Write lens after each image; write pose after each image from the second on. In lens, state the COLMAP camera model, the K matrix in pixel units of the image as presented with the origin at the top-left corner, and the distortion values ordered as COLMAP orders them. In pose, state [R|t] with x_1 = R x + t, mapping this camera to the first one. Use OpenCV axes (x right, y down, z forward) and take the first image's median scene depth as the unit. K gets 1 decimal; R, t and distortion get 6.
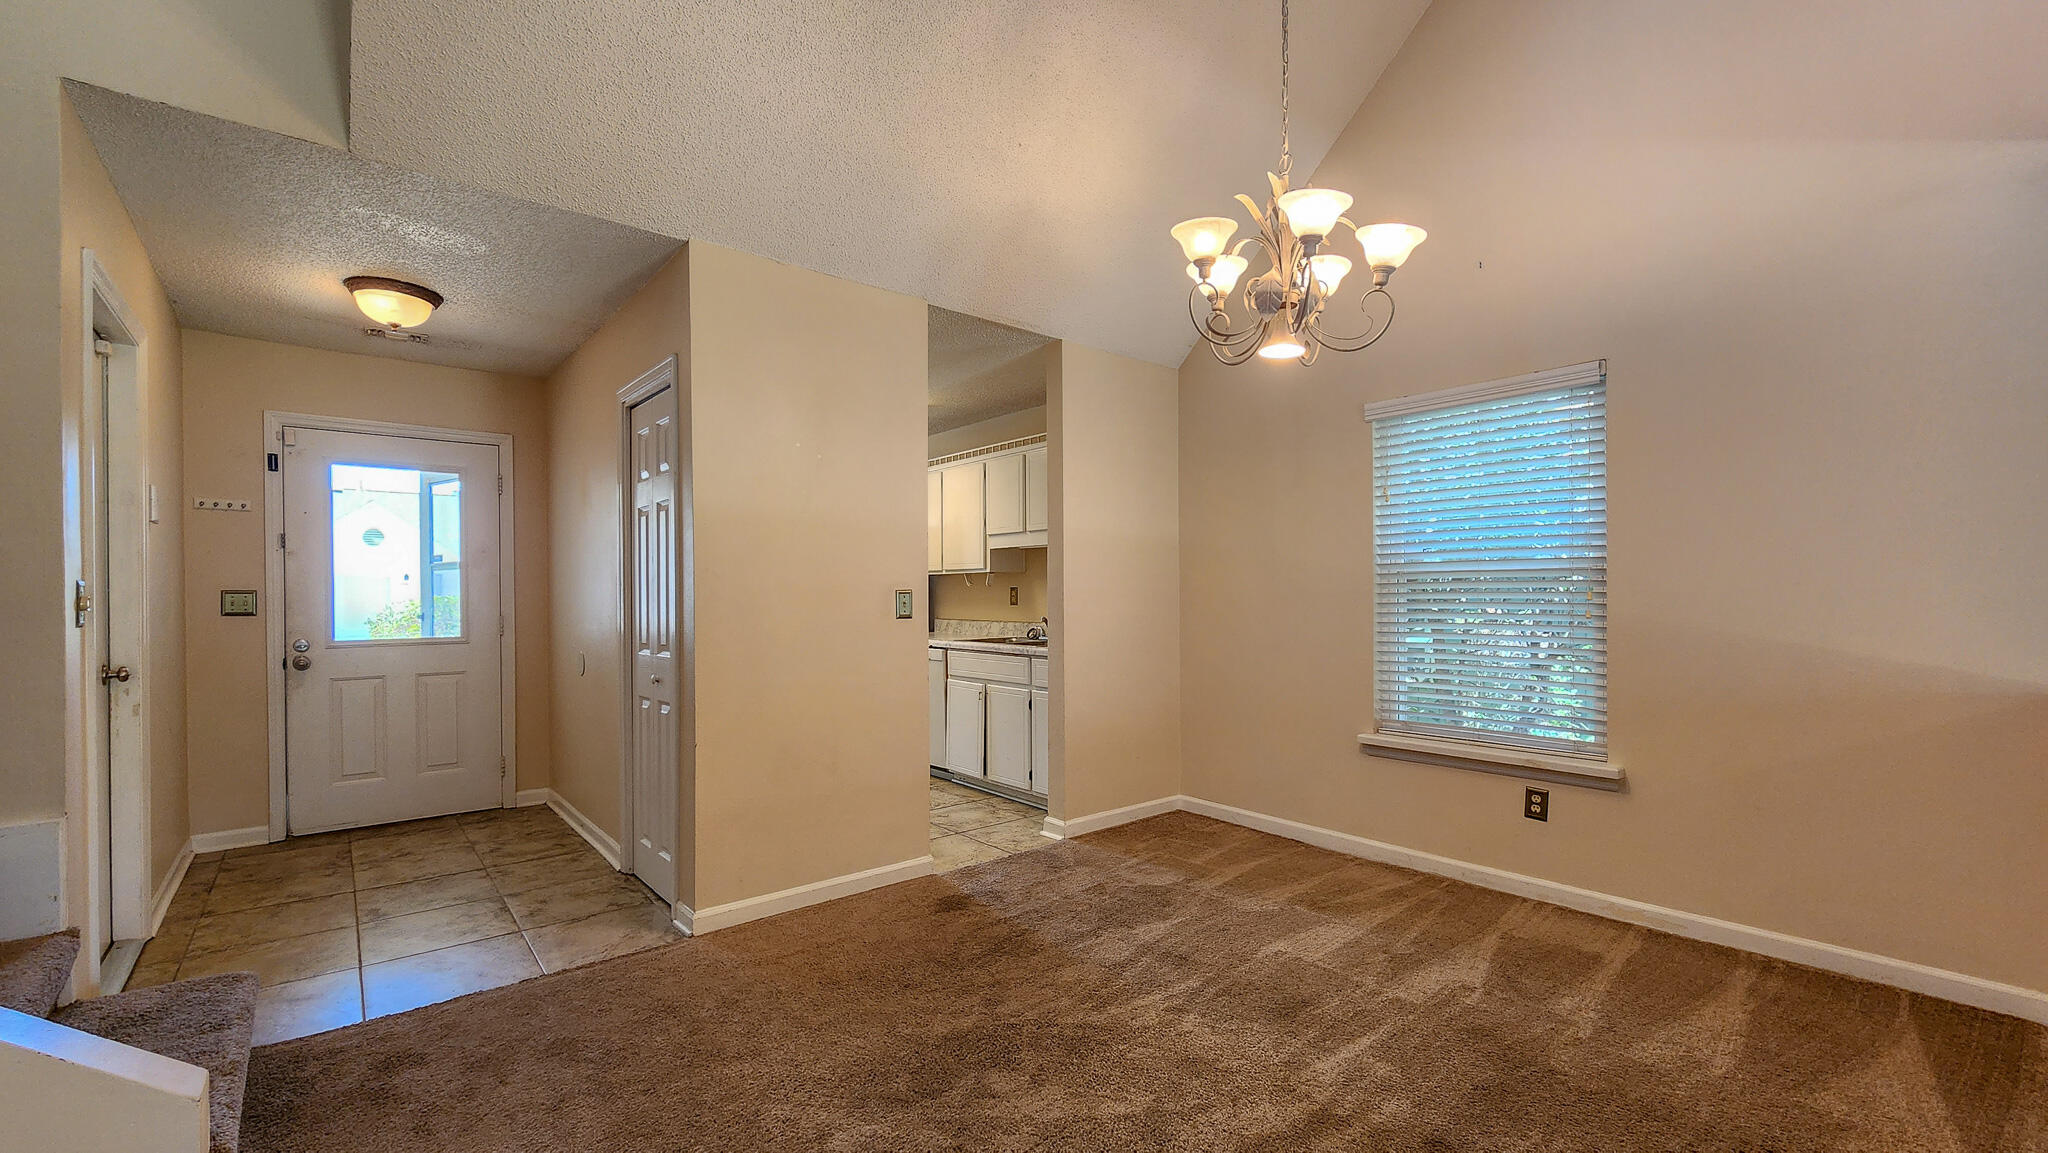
lens RADIAL K [[849.0, 0, 1027.6], [0, 849.0, 589.6], [0, 0, 1]] dist [0.000950, -0.001982]
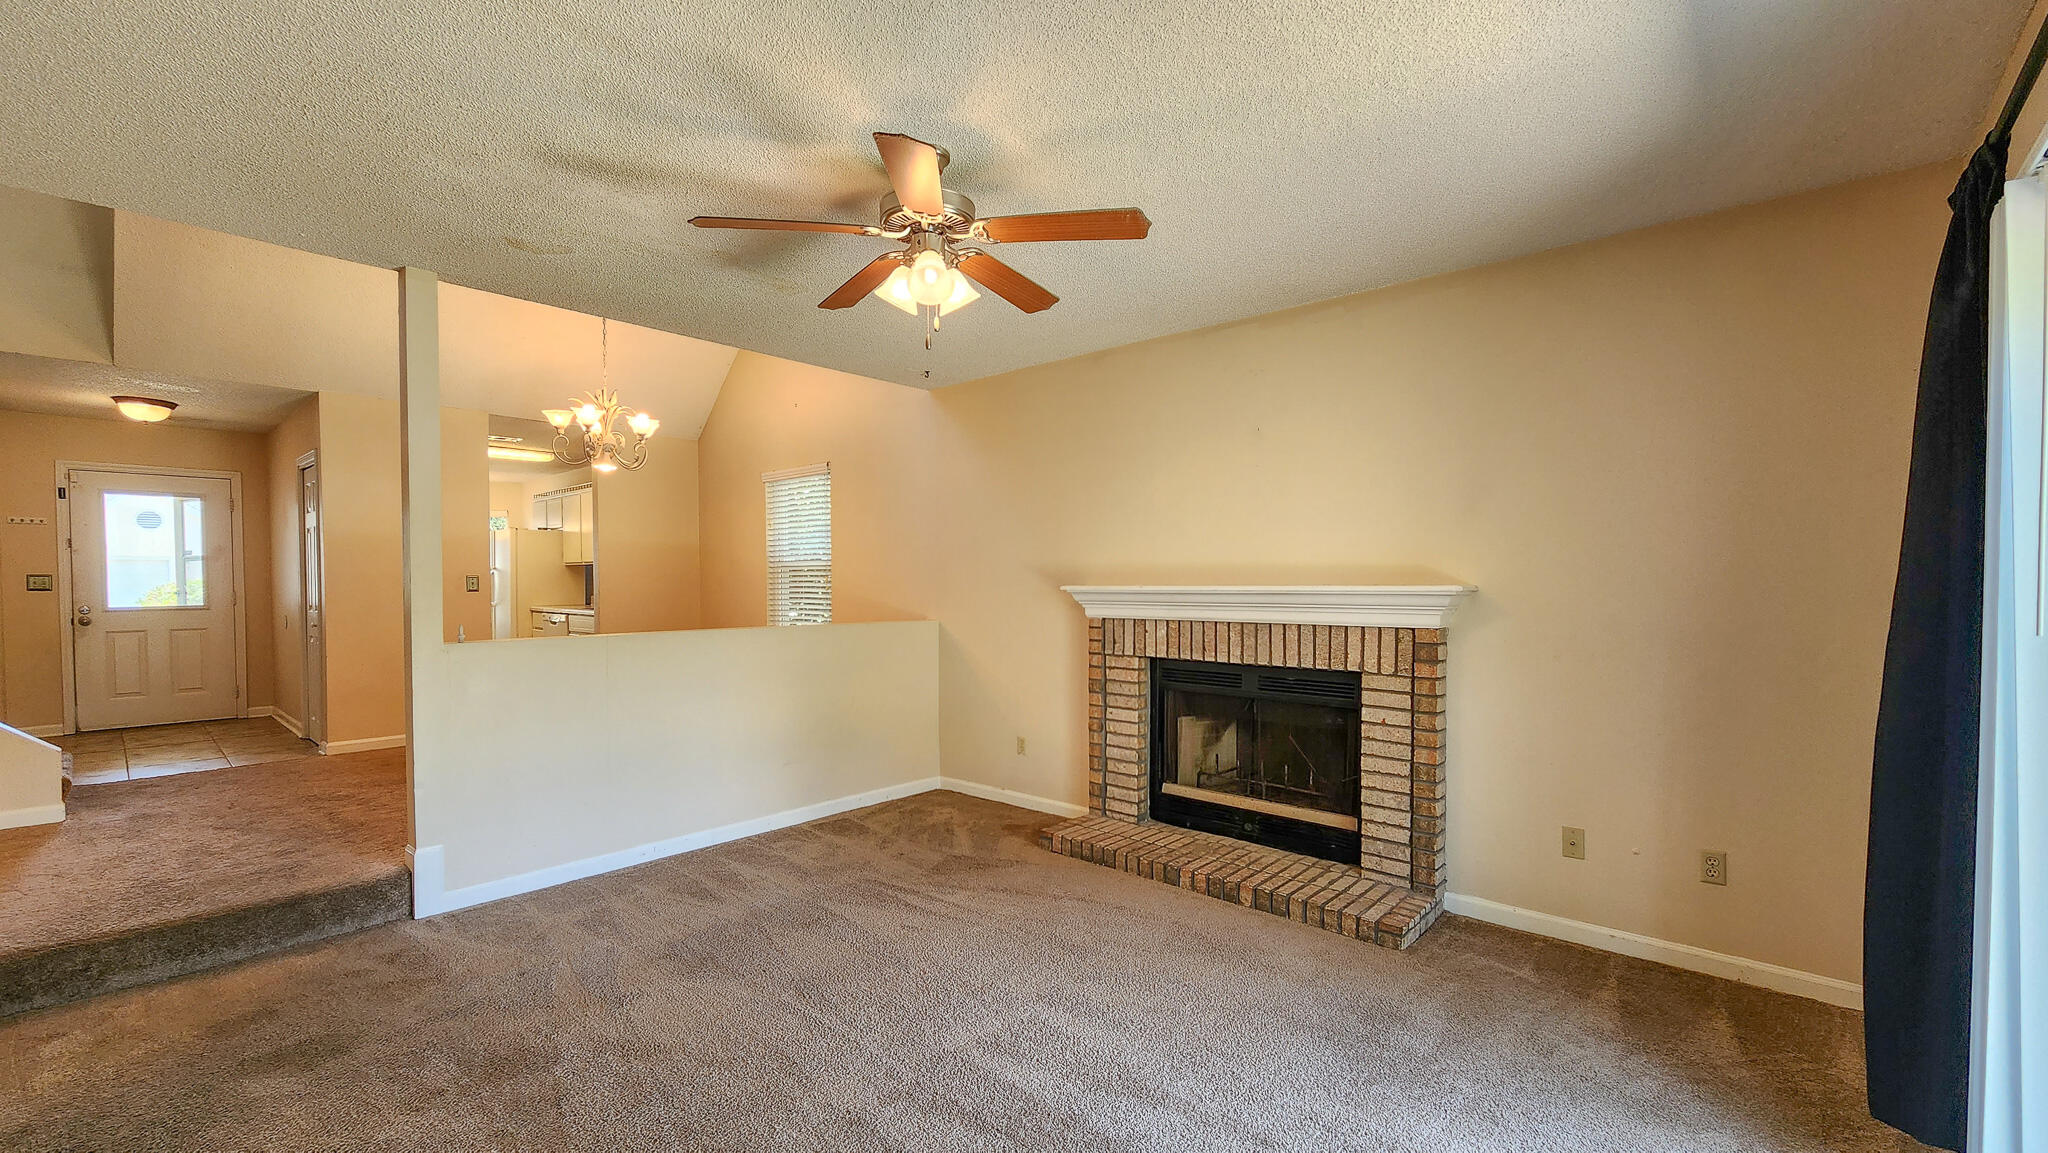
lens RADIAL K [[849.0, 0, 1036.7], [0, 849.0, 590.1], [0, 0, 1]] dist [0.000950, -0.001982]
pose [[0.989027, -0.000841, 0.147730, 0.648084], [-0.001689, 0.999854, 0.016997, -0.000112], [-0.147723, -0.017060, 0.988882, -0.801102]]
